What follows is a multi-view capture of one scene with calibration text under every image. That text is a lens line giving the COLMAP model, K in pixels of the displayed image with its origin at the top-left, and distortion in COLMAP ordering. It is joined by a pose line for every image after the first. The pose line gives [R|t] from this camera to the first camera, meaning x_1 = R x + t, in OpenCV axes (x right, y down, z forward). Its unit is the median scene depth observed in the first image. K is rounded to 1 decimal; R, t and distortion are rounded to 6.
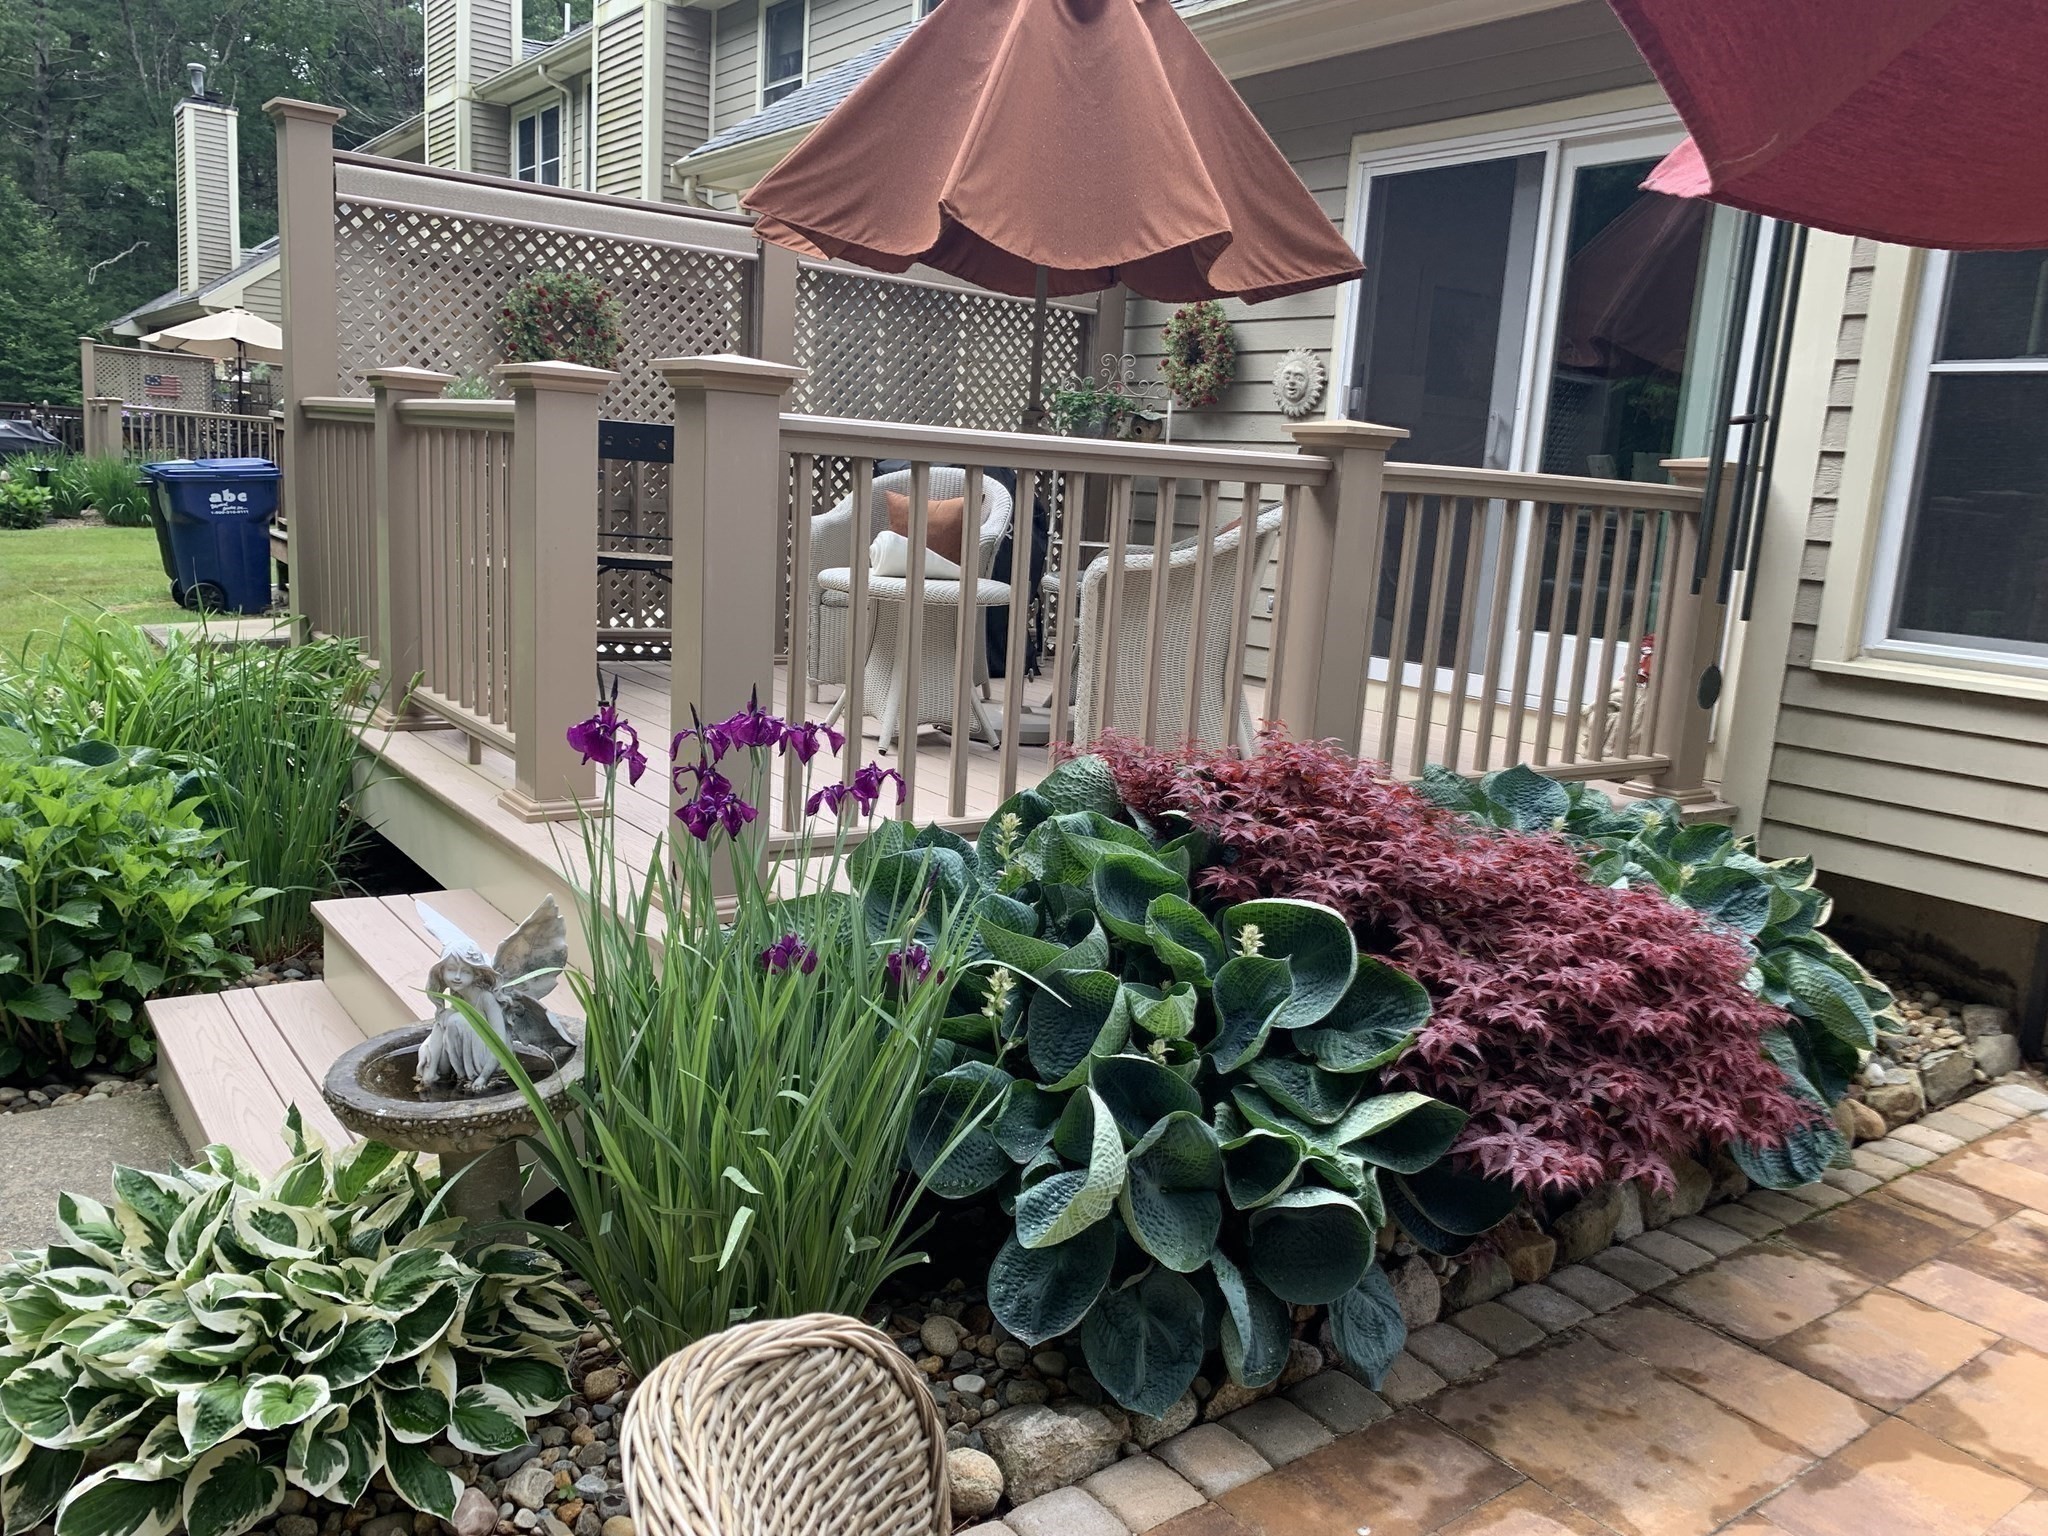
lens RADIAL K [[1567.3, 0, 1031.7], [0, 1567.3, 773.2], [0, 0, 1]] dist [0.030977, -0.025635]
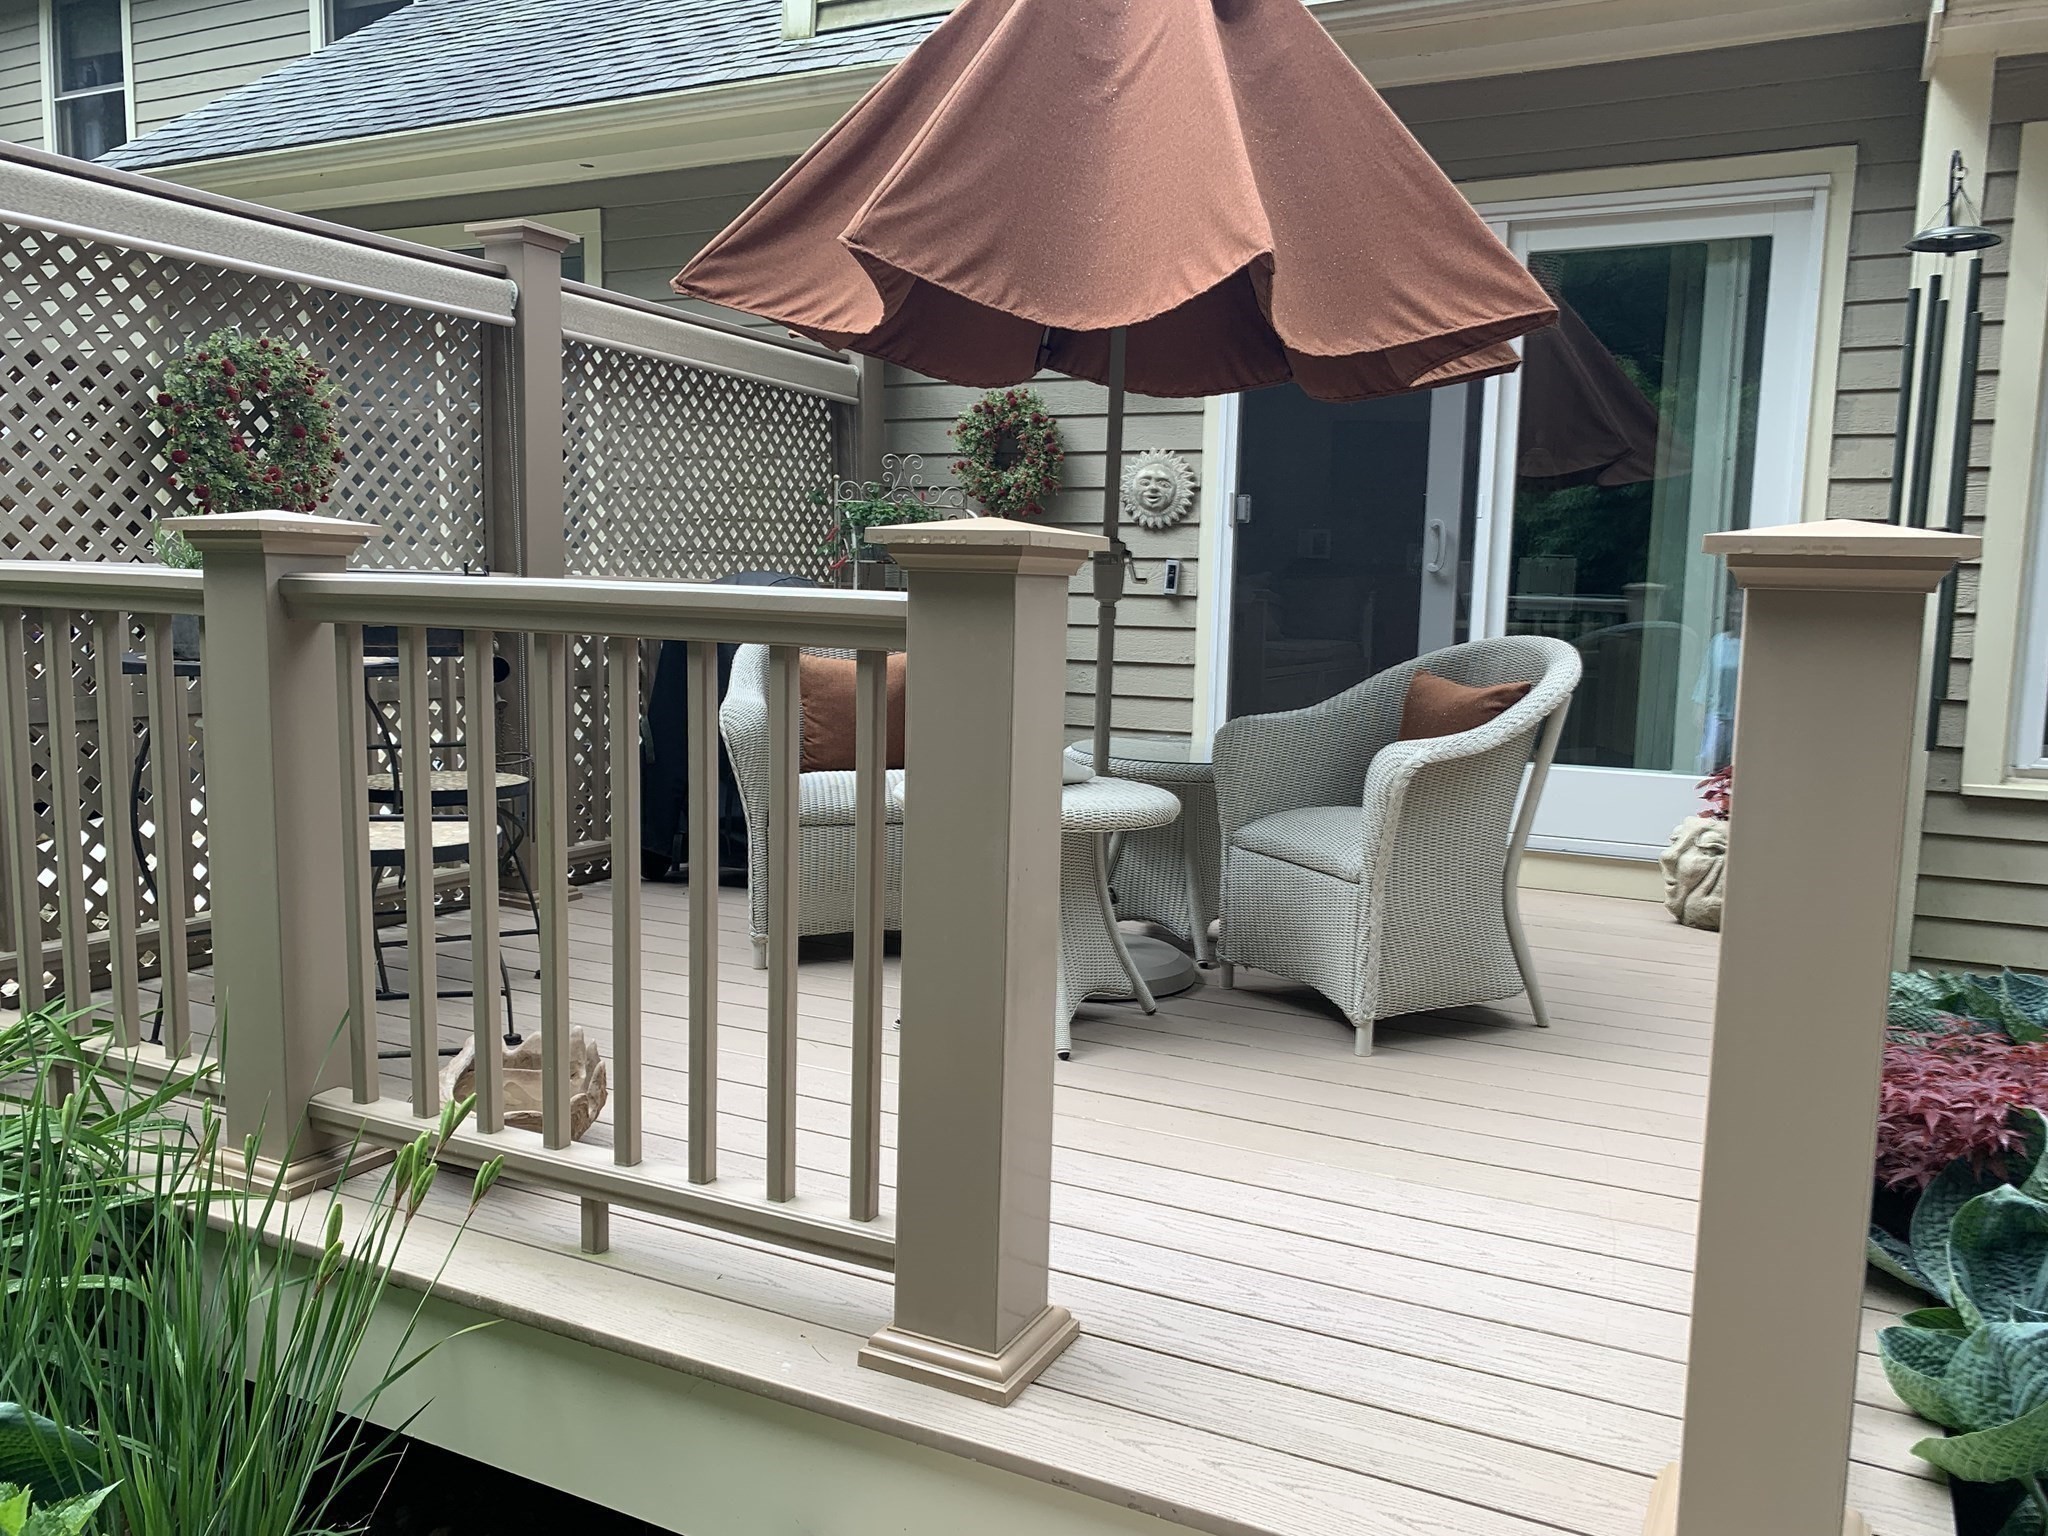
lens RADIAL K [[1567.3, 0, 1045.5], [0, 1567.3, 776.2], [0, 0, 1]] dist [0.030977, -0.025635]
pose [[0.884158, -0.100055, 0.456349, -0.403050], [0.120917, 0.992523, -0.016660, -0.124260], [-0.451269, 0.069911, 0.889645, 0.403415]]
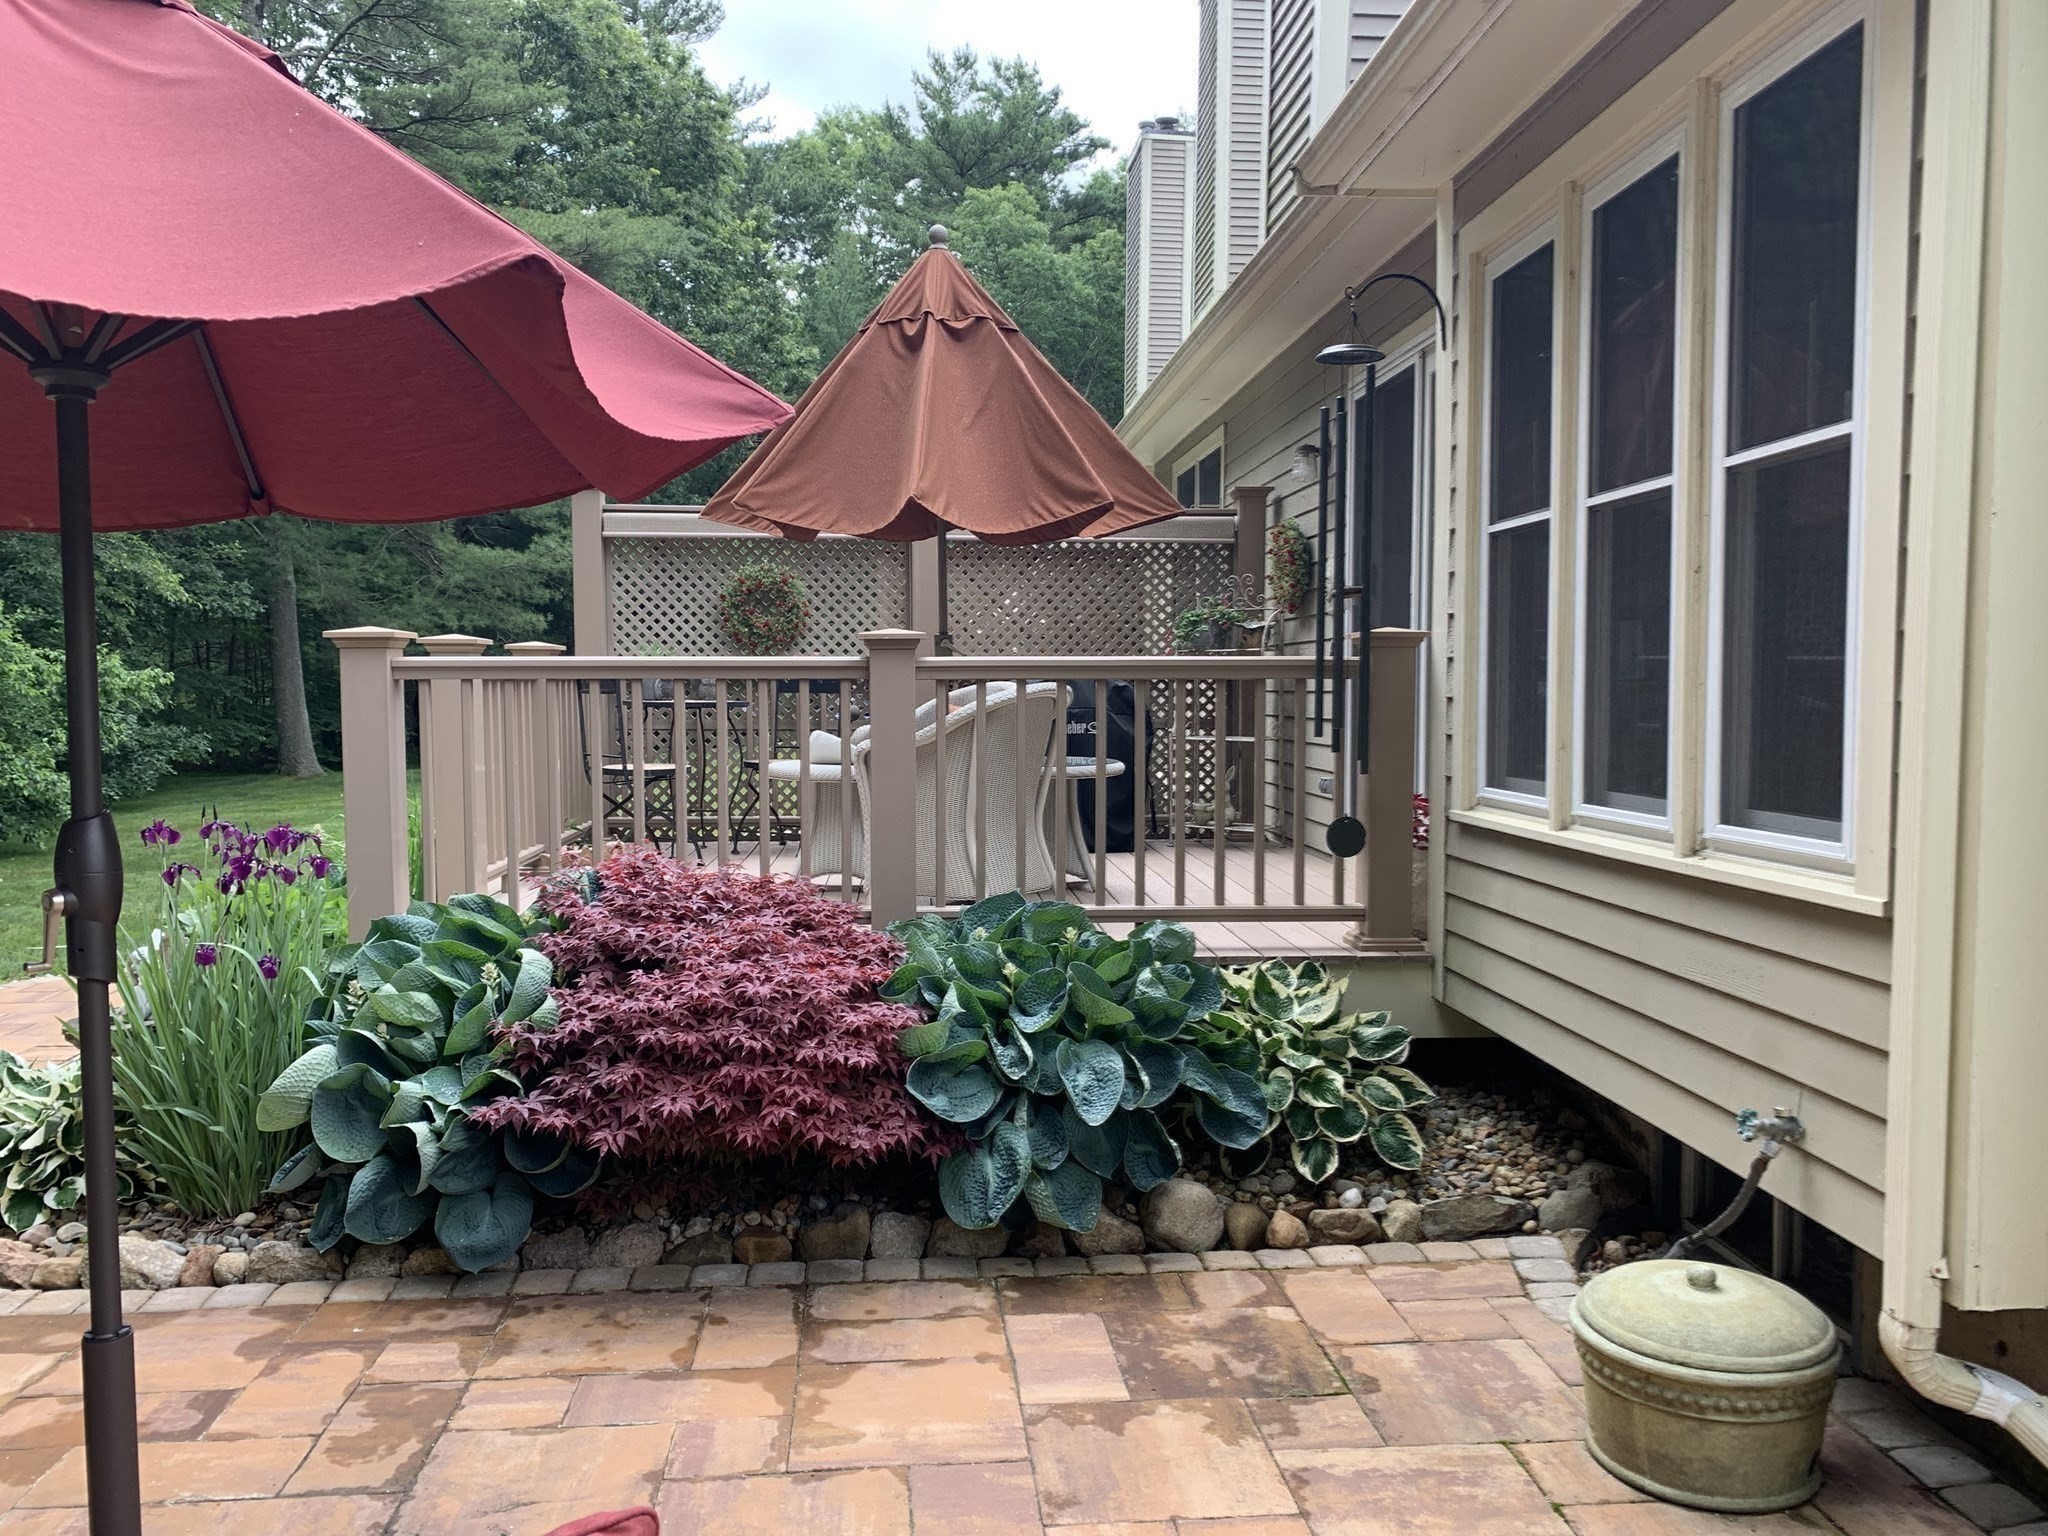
lens RADIAL K [[1567.3, 0, 1027.8], [0, 1567.3, 765.6], [0, 0, 1]] dist [0.030977, -0.025635]
pose [[0.844159, -0.034994, -0.534950, 0.797688], [-0.047915, 0.988948, -0.140304, 0.055463], [0.533947, 0.144071, 0.833153, -0.016162]]
